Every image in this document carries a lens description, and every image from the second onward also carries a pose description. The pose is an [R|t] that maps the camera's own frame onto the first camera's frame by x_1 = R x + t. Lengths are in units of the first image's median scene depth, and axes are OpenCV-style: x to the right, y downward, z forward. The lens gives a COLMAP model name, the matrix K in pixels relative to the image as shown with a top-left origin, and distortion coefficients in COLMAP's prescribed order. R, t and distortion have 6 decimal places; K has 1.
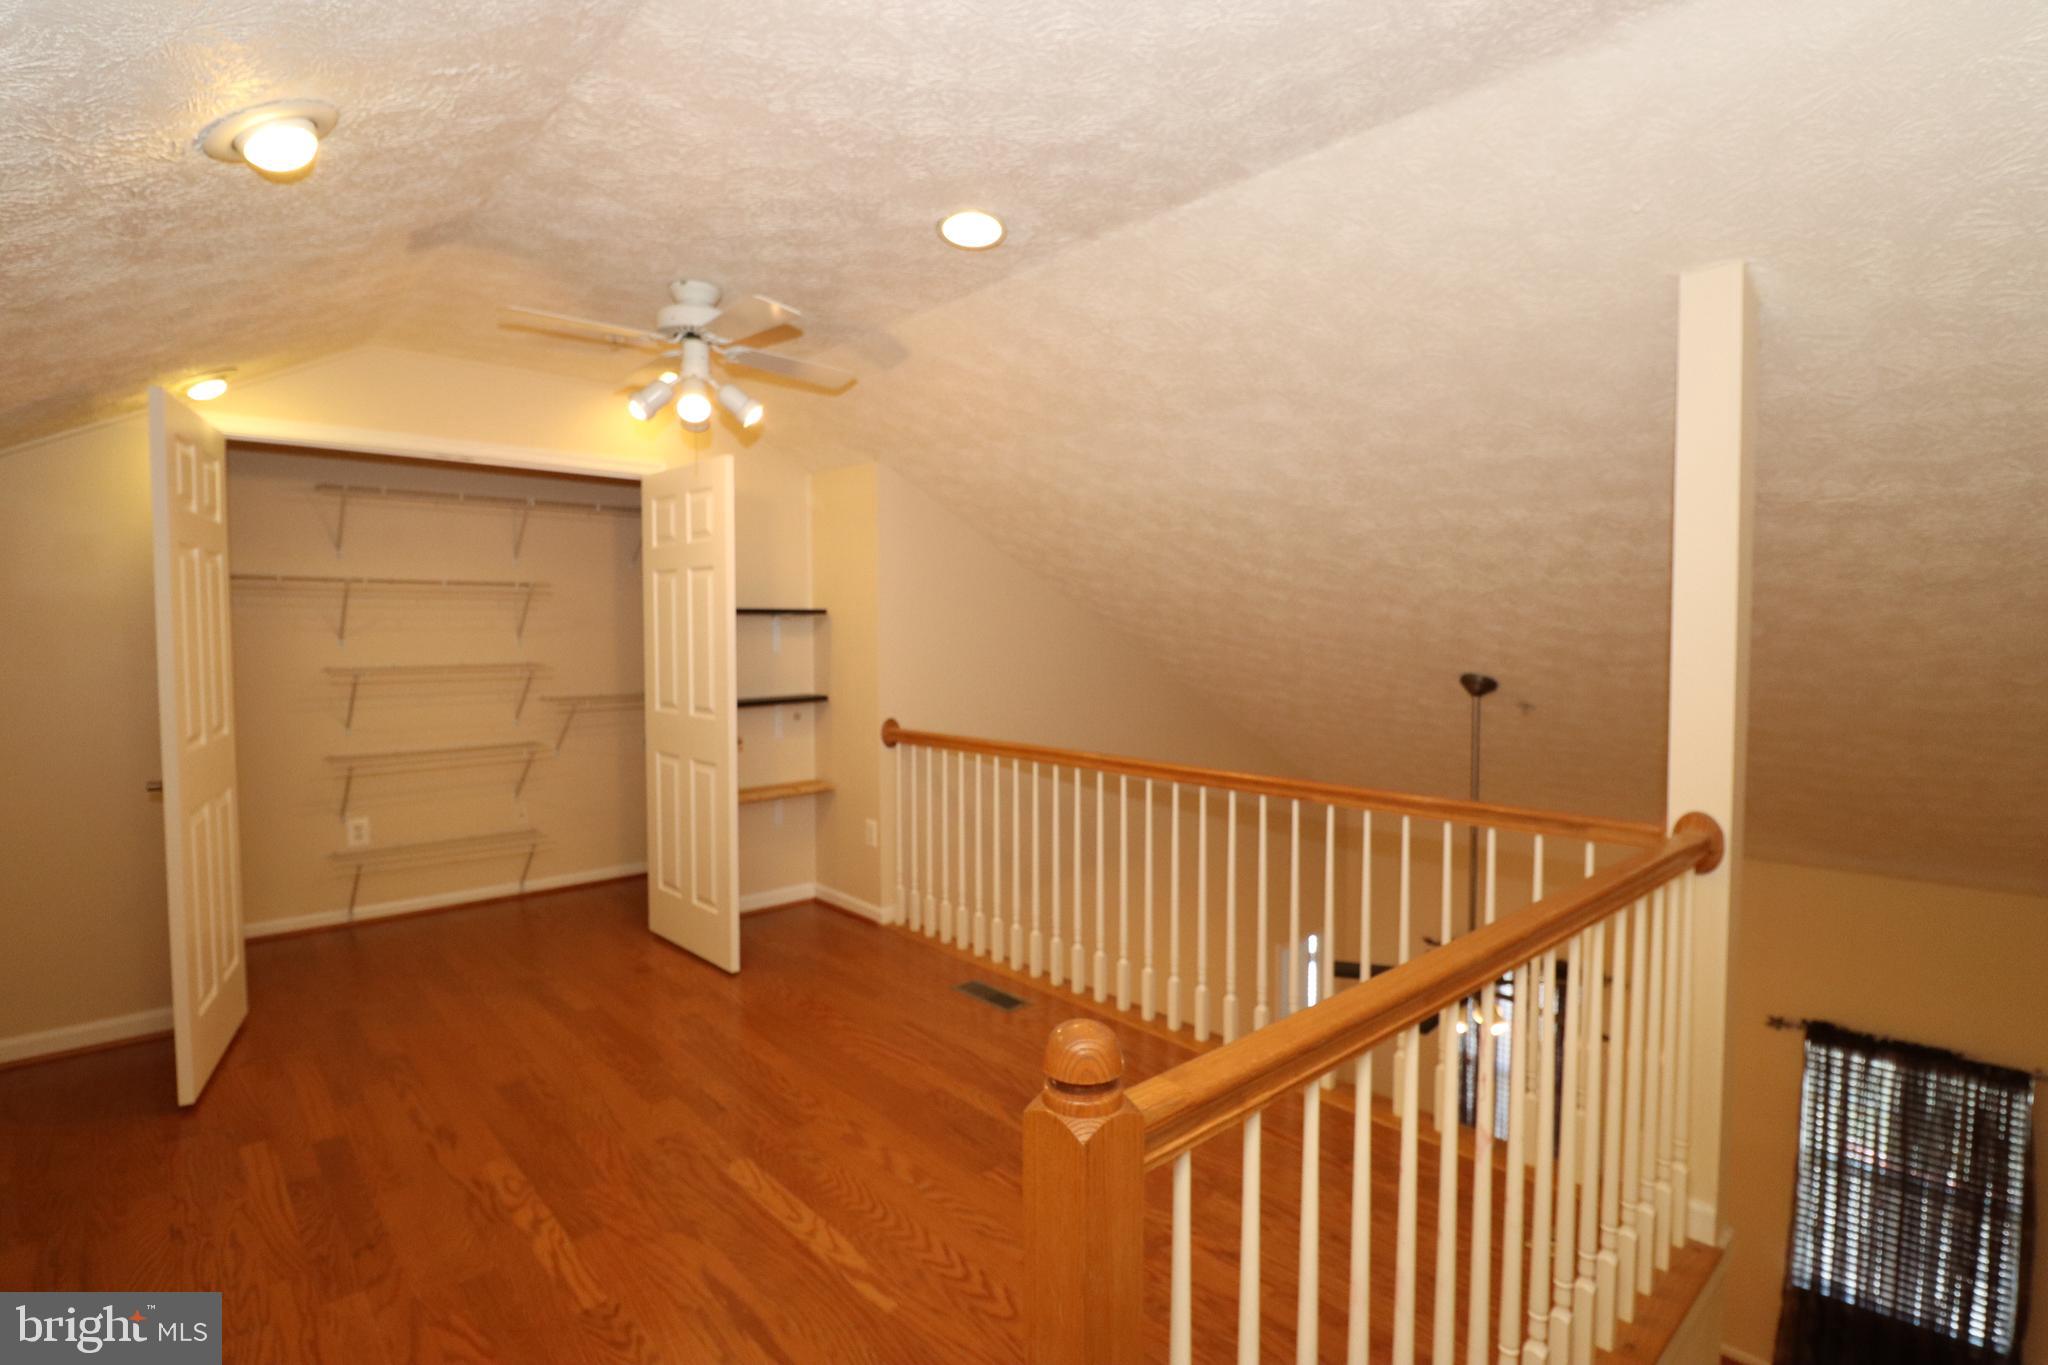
lens RADIAL K [[978.7, 0, 1037.9], [0, 978.7, 677.9], [0, 0, 1]] dist [0.000207, -0.000915]
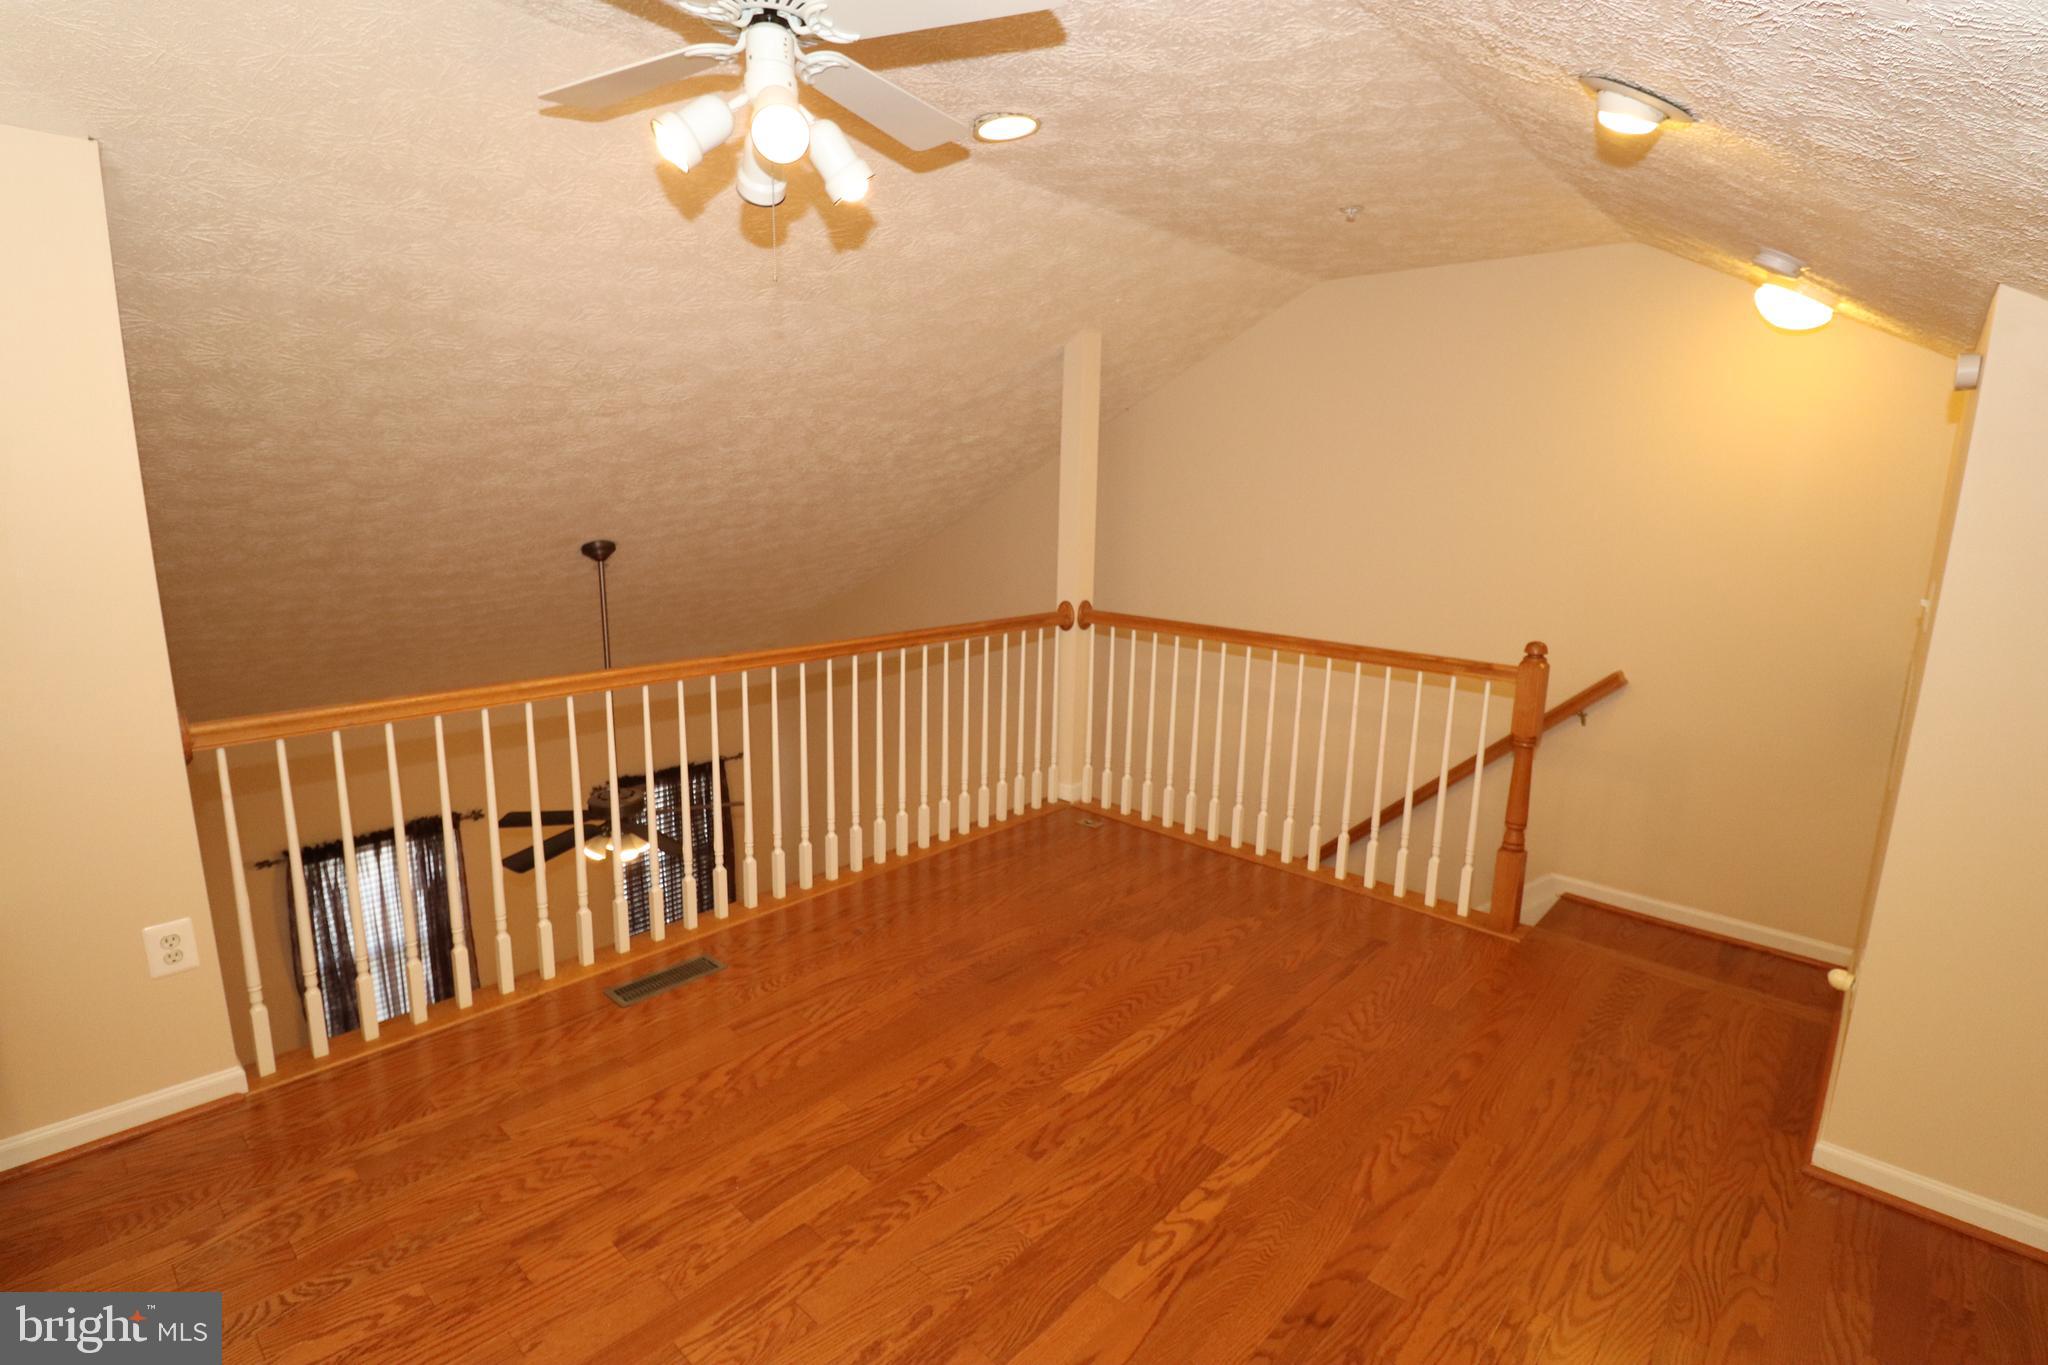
lens RADIAL K [[978.7, 0, 1035.2], [0, 978.7, 689.8], [0, 0, 1]] dist [0.000207, -0.000915]
pose [[-0.098450, -0.195480, 0.975754, -1.170868], [0.026509, 0.979654, 0.198936, -0.080273], [-0.994789, 0.045452, -0.091265, 1.111363]]
